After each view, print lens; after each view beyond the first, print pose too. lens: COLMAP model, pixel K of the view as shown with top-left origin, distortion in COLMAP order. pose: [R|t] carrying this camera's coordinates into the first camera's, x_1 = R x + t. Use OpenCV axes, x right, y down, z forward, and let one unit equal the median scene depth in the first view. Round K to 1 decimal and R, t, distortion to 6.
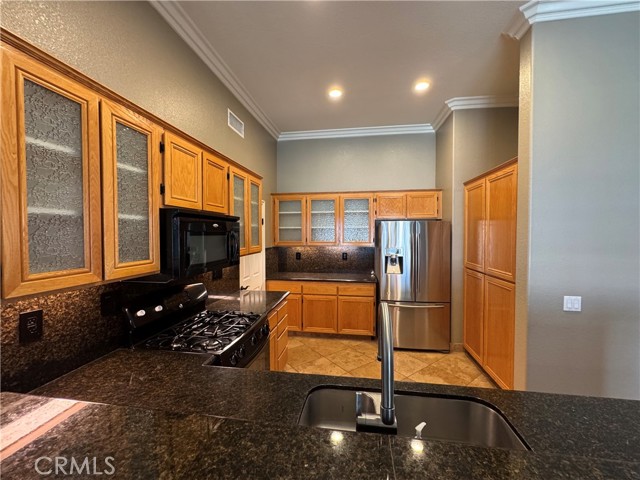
lens RADIAL K [[256.6, 0, 321.4], [0, 256.6, 238.7], [0, 0, 1]] dist [-0.004966, 0.001200]
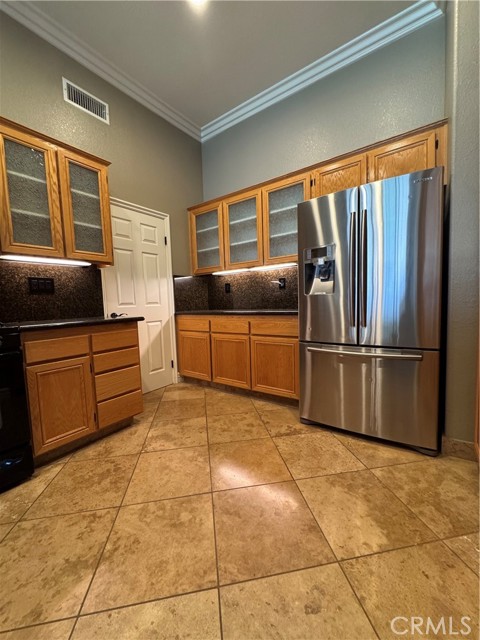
lens RADIAL K [[256.6, 0, 239.8], [0, 256.6, 319.1], [0, 0, 1]] dist [-0.004966, 0.001200]
pose [[0.891390, 0.005123, -0.453209, 0.350020], [0.021787, 0.998296, 0.054137, 0.142901], [0.452714, -0.058131, 0.889759, 0.386597]]
